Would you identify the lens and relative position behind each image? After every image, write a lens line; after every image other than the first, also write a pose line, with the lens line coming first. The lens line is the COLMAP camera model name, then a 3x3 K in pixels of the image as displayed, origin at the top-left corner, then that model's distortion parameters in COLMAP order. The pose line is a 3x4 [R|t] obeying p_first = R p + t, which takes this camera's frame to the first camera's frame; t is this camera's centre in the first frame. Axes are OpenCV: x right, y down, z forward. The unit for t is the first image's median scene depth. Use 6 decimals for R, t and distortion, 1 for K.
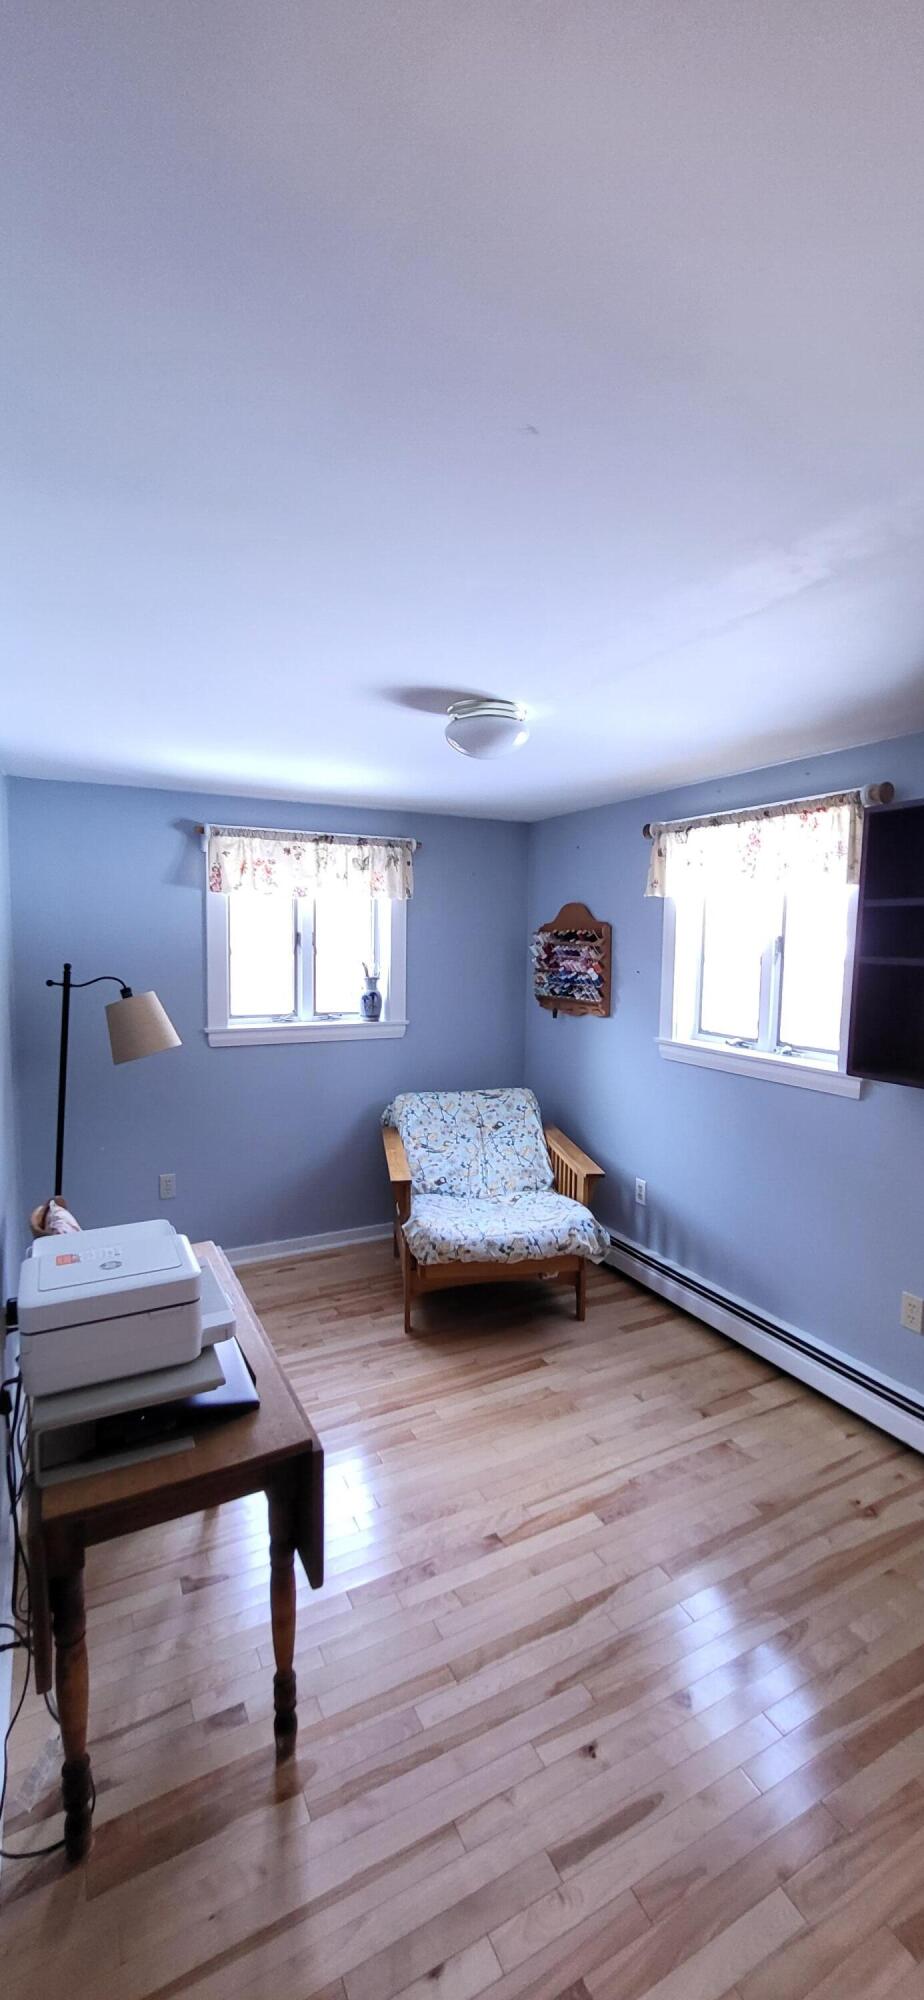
lens RADIAL K [[782.3, 0, 470.6], [0, 782.3, 1000.6], [0, 0, 1]] dist [-0.002393, 0.000356]
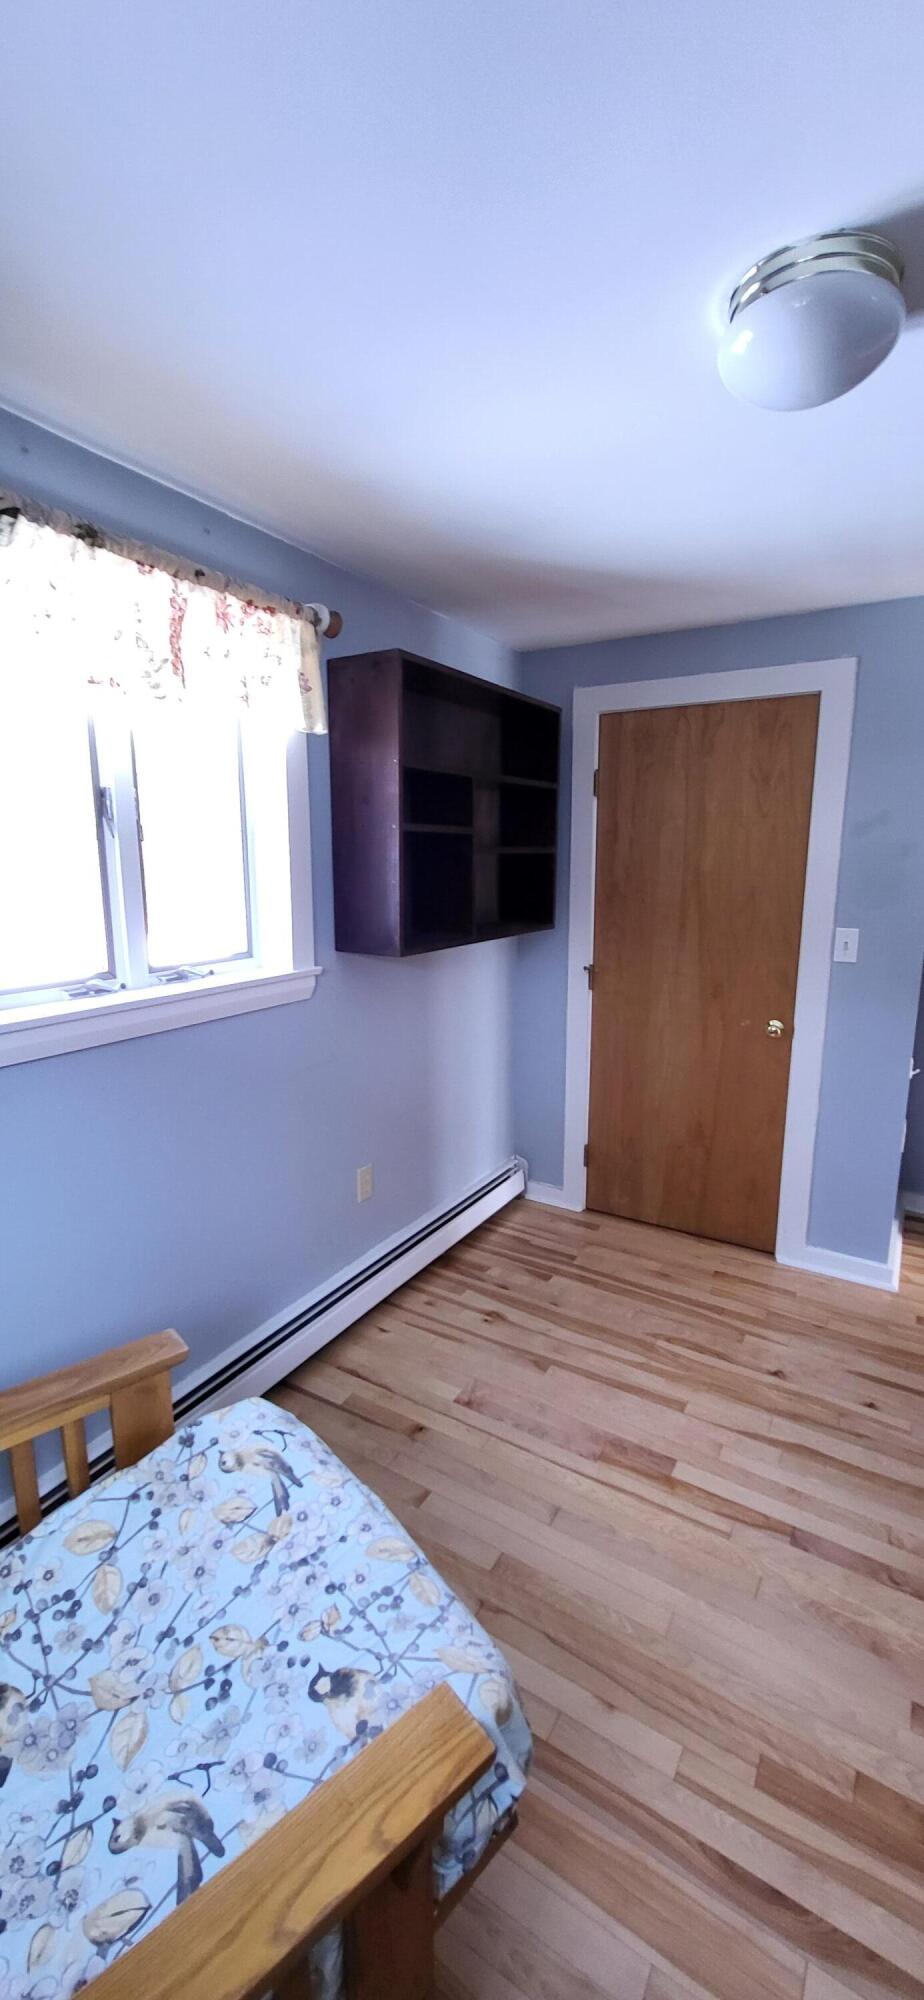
lens RADIAL K [[782.3, 0, 477.2], [0, 782.3, 1004.6], [0, 0, 1]] dist [-0.002393, 0.000356]
pose [[-0.520899, -0.181762, 0.834042, -0.358911], [0.056976, 0.967485, 0.246427, -0.077071], [-0.851715, 0.175884, -0.493606, 1.511957]]
